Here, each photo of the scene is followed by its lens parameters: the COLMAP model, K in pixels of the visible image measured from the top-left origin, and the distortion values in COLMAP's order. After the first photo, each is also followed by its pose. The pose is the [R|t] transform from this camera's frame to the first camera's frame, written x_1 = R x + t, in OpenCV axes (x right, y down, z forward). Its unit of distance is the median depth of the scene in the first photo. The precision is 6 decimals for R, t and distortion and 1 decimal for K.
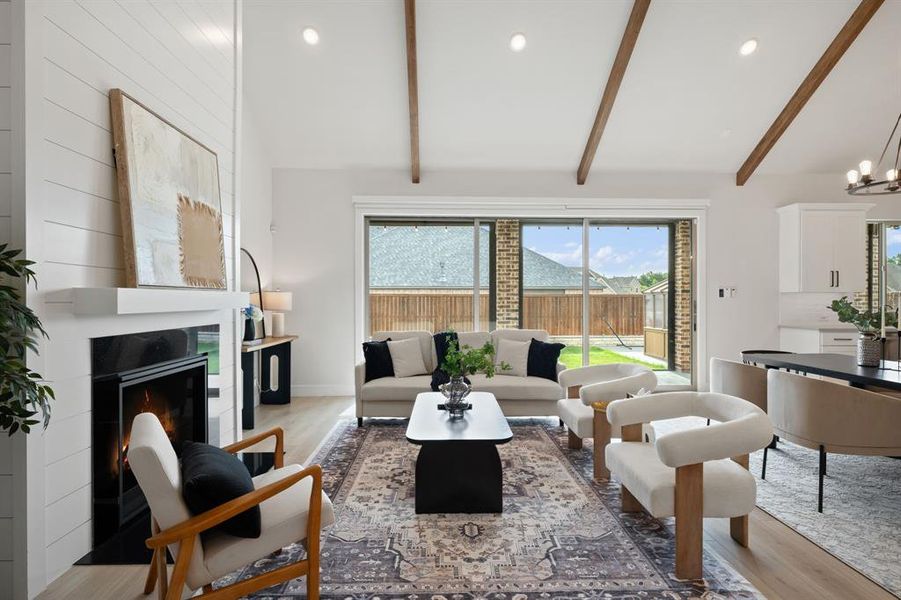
lens RADIAL K [[442.5, 0, 450.5], [0, 442.5, 300.0], [0, 0, 1]] dist [-0.000541, -0.000264]
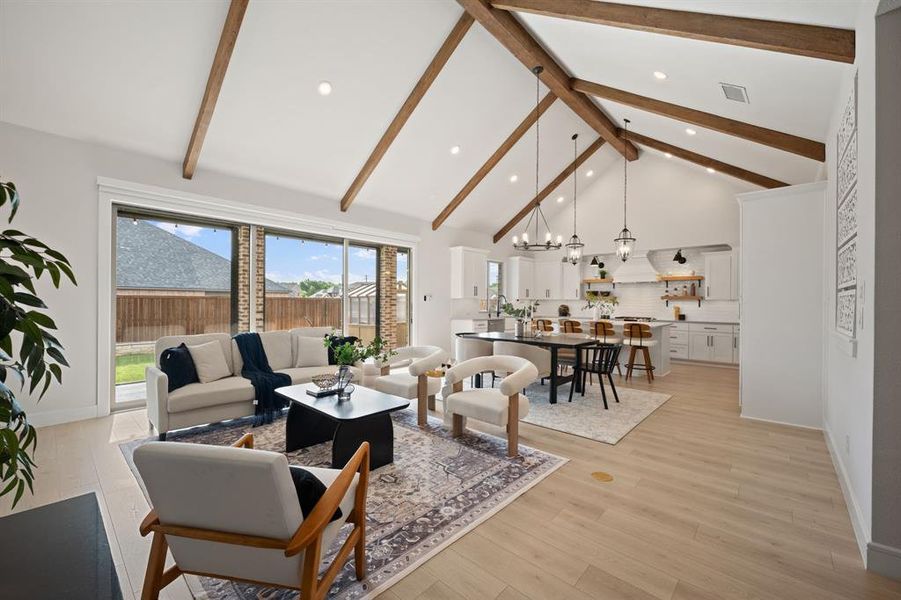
lens RADIAL K [[368.1, 0, 450.4], [0, 368.1, 302.4], [0, 0, 1]] dist [0.001116, 0.000059]
pose [[0.695461, 0.002723, 0.718559, -0.251964], [-0.003248, 0.999995, -0.000646, -0.000993], [-0.718556, -0.001885, 0.695466, 0.044230]]
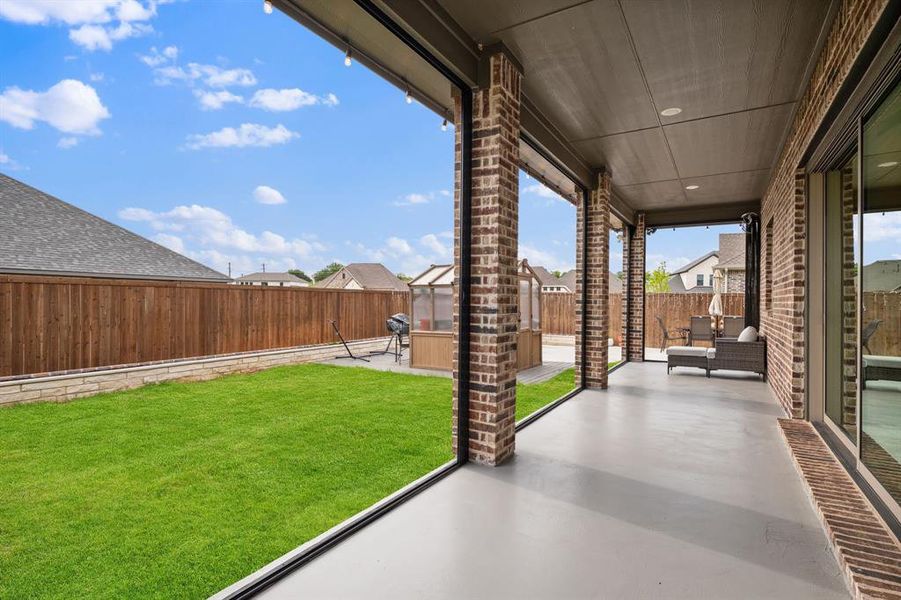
lens RADIAL K [[442.5, 0, 450.5], [0, 442.5, 300.0], [0, 0, 1]] dist [-0.000541, -0.000264]
pose [[0.542895, 0.004719, 0.839787, -0.352151], [-0.005971, 0.999981, -0.001759, 0.020914], [-0.839779, -0.004060, 0.542913, 1.142588]]
